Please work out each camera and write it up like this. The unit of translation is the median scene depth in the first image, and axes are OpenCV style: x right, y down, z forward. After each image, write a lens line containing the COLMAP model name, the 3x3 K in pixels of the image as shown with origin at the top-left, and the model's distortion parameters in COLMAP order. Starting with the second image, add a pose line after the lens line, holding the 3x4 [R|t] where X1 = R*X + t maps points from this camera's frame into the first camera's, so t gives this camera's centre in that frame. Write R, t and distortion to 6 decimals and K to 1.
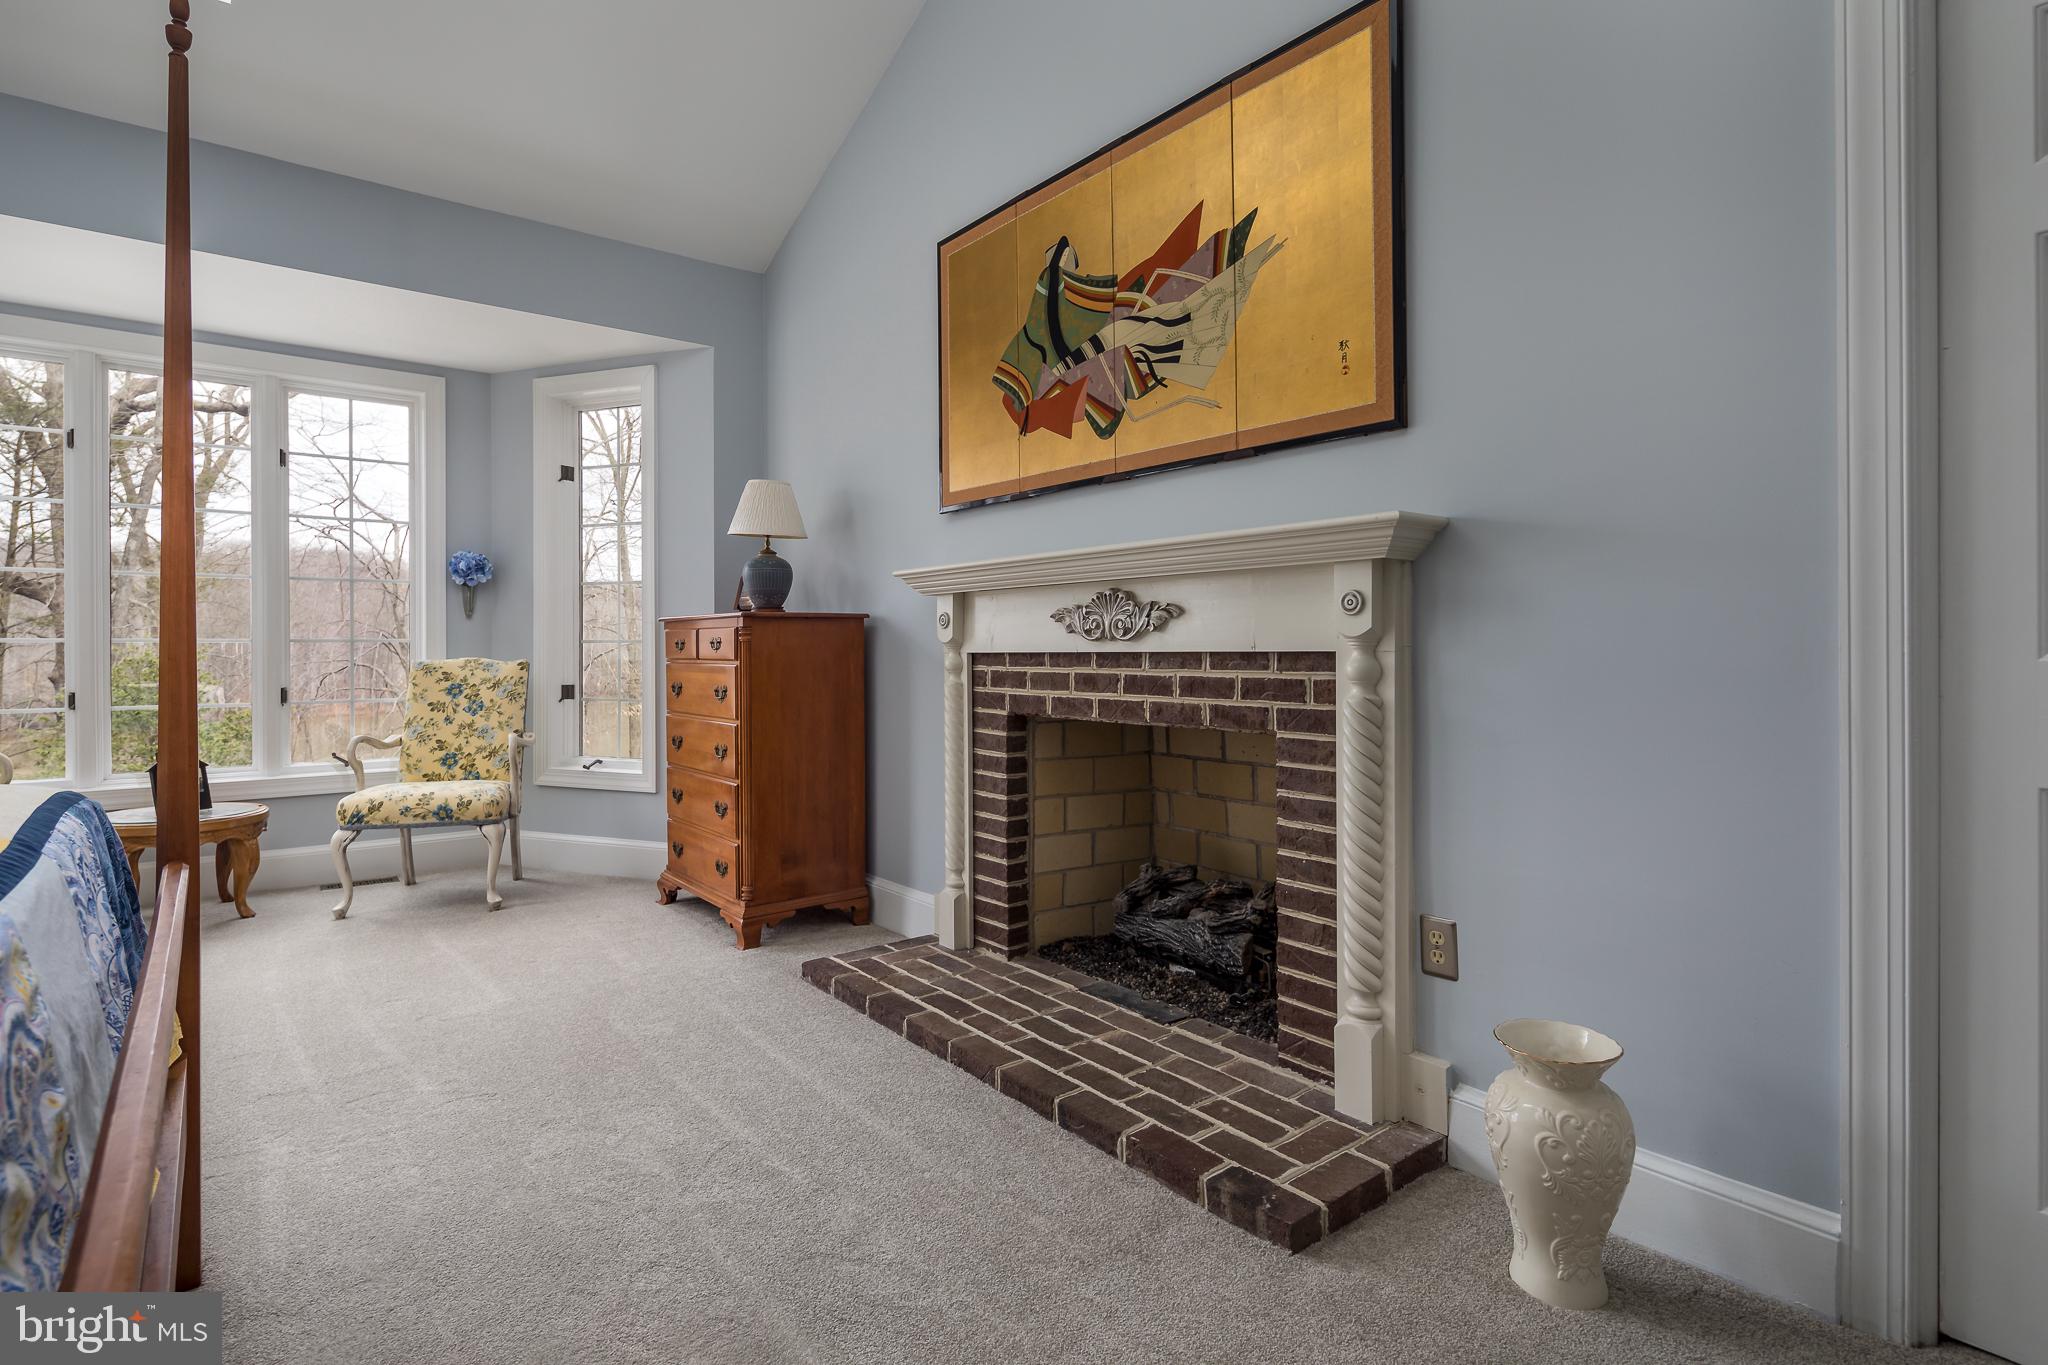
lens RADIAL K [[1001.5, 0, 1017.2], [0, 1001.5, 648.7], [0, 0, 1]] dist [0.001267, 0.000428]
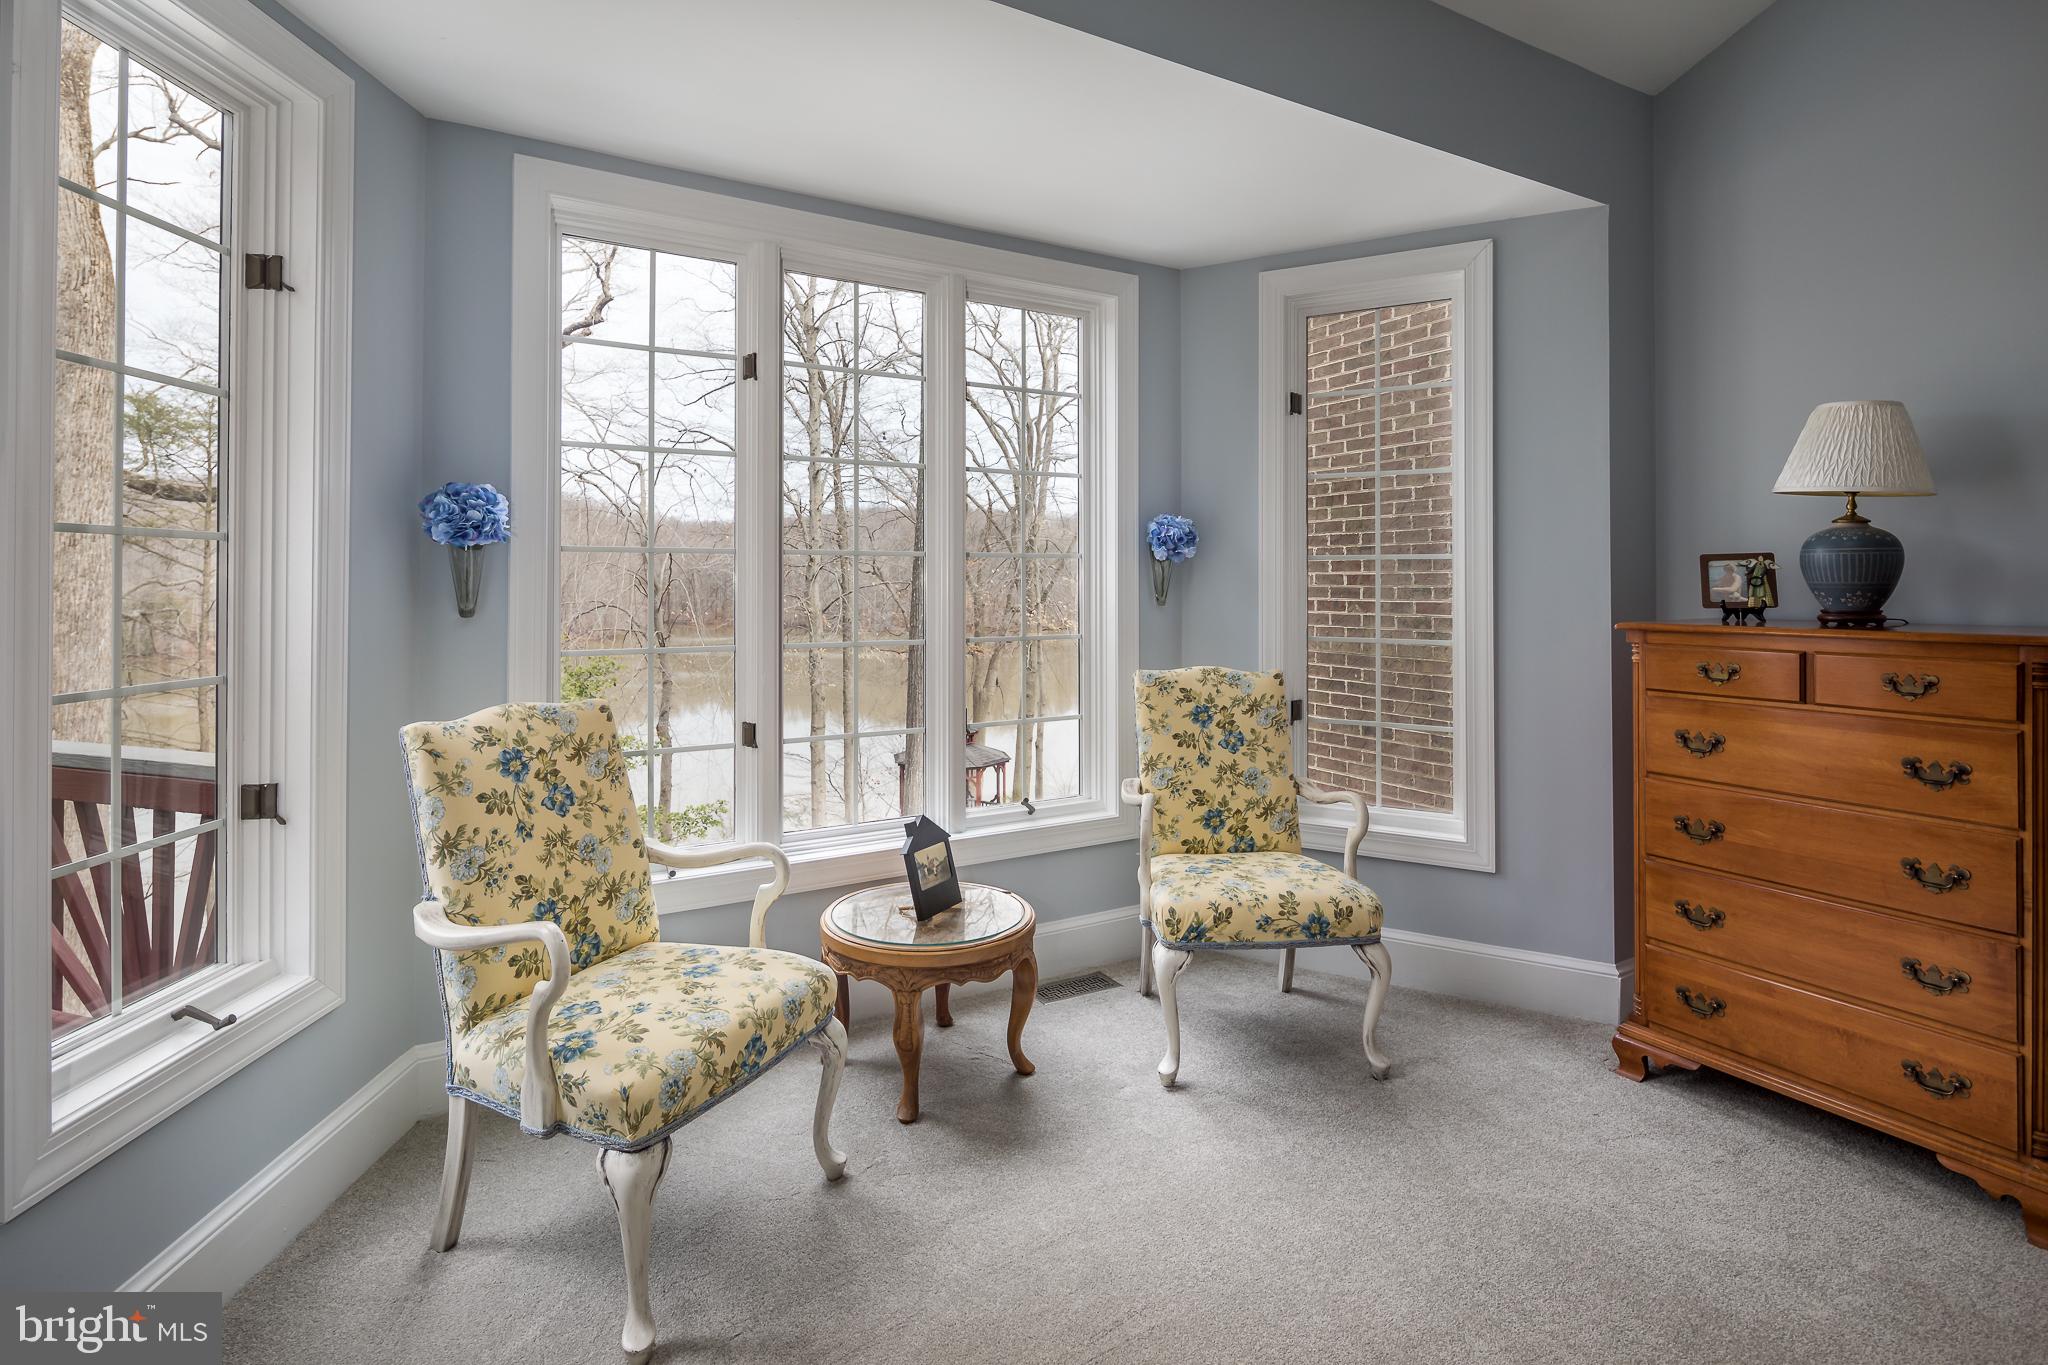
lens RADIAL K [[992.3, 0, 1025.6], [0, 992.3, 578.2], [0, 0, 1]] dist [0.000768, 0.000141]
pose [[0.990141, 0.002514, -0.140048, -0.600639], [-0.003741, 0.999957, -0.008501, -0.049031], [0.140021, 0.008941, 0.990108, 0.303962]]
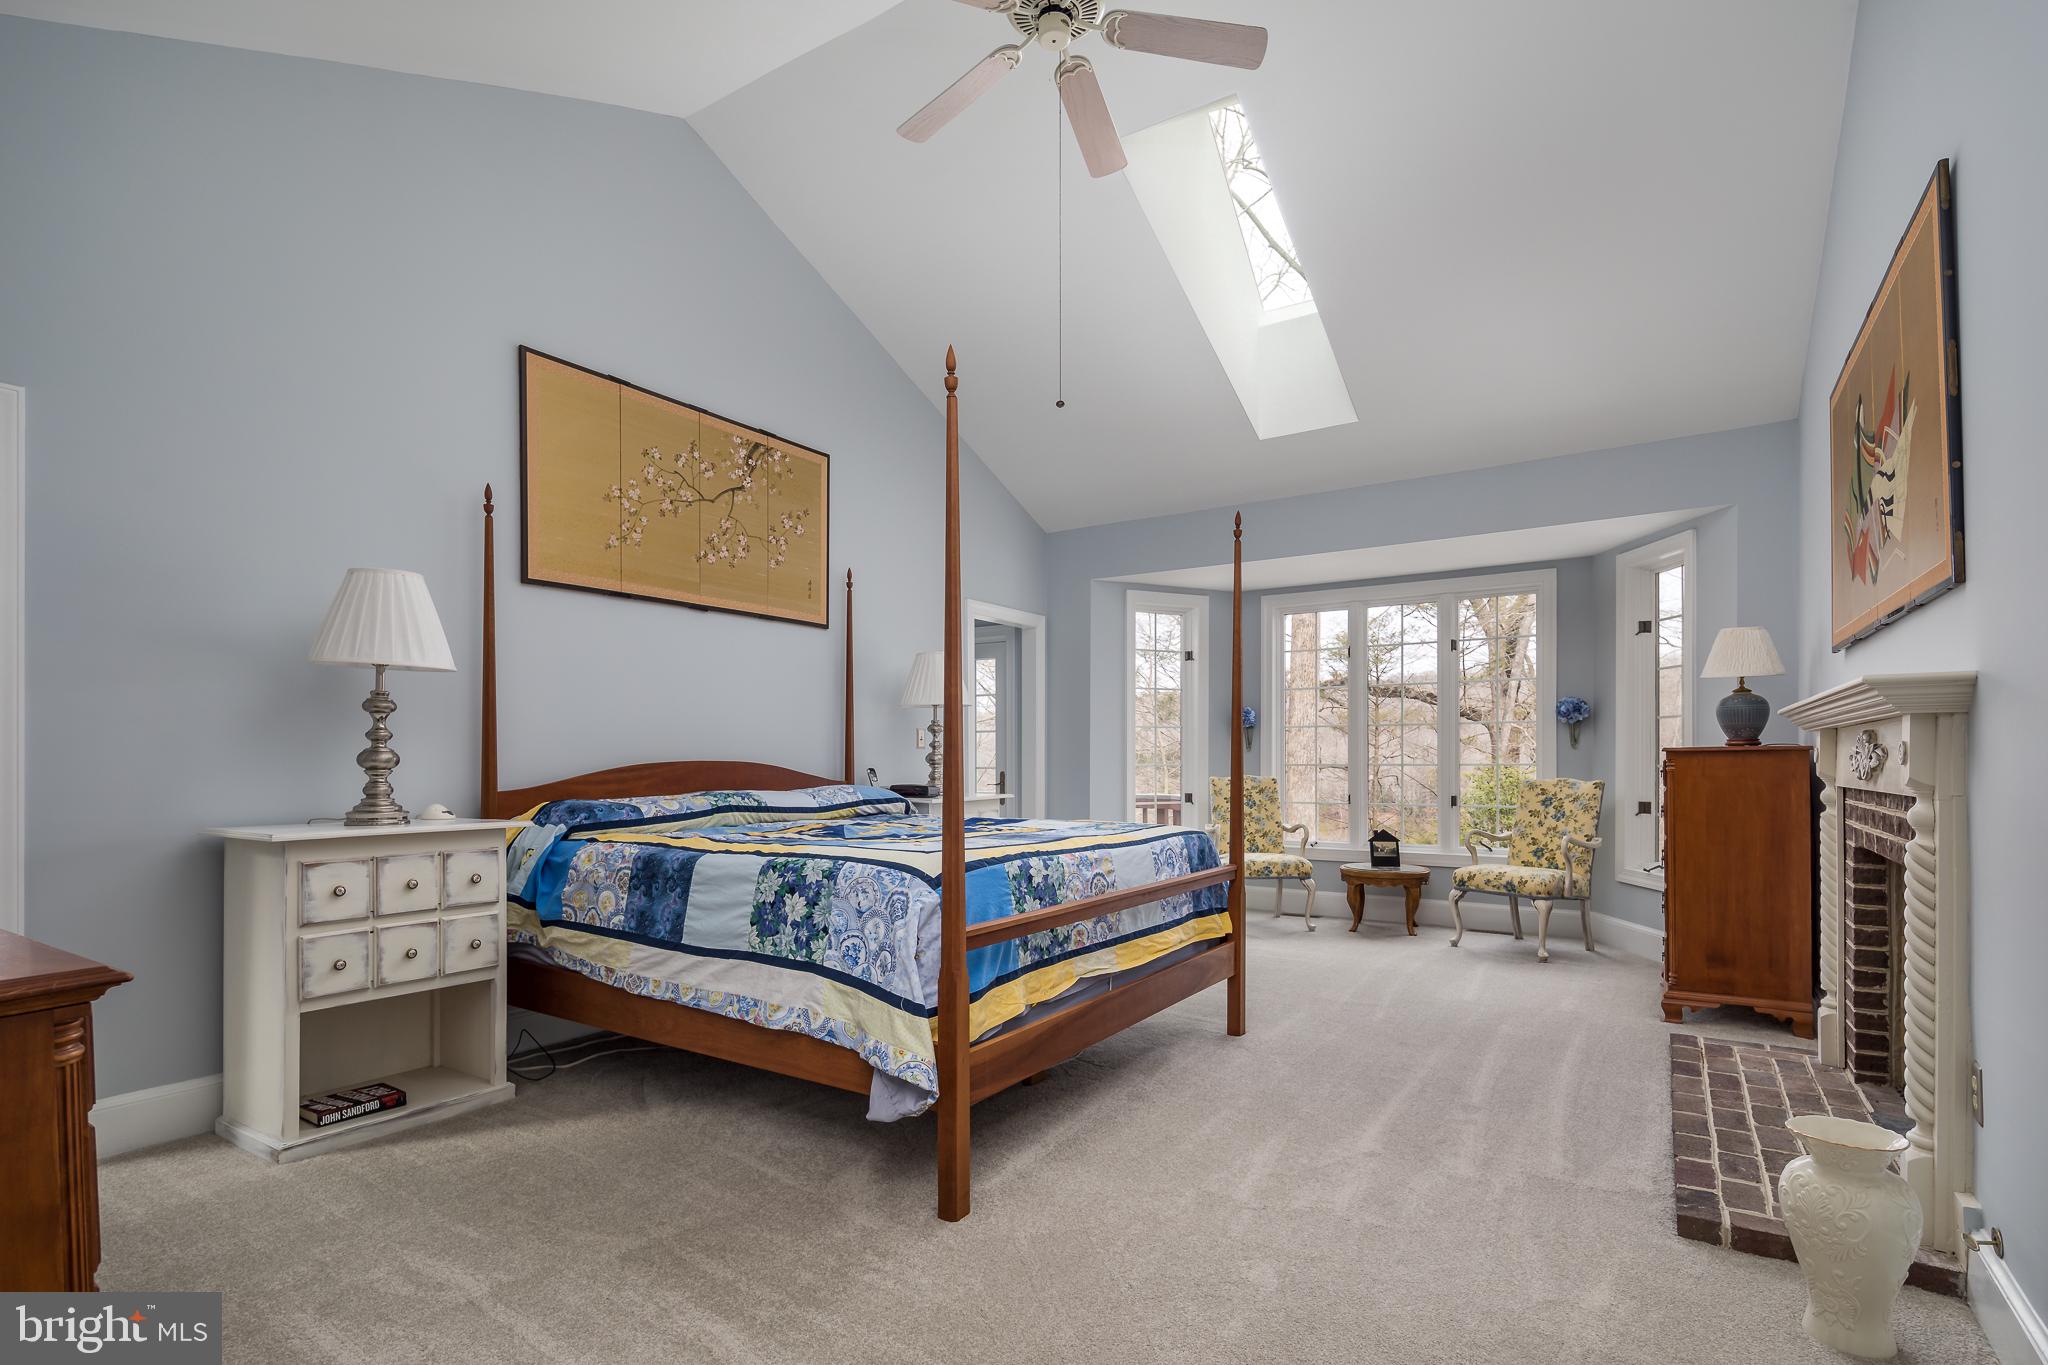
lens RADIAL K [[1002.3, 0, 1018.1], [0, 1002.3, 761.7], [0, 0, 1]] dist [0.000345, -0.000006]
pose [[0.323481, 0.005395, -0.946219, 0.503374], [0.000955, 0.999981, 0.006028, -0.022679], [0.946234, -0.002854, 0.323470, -0.120500]]
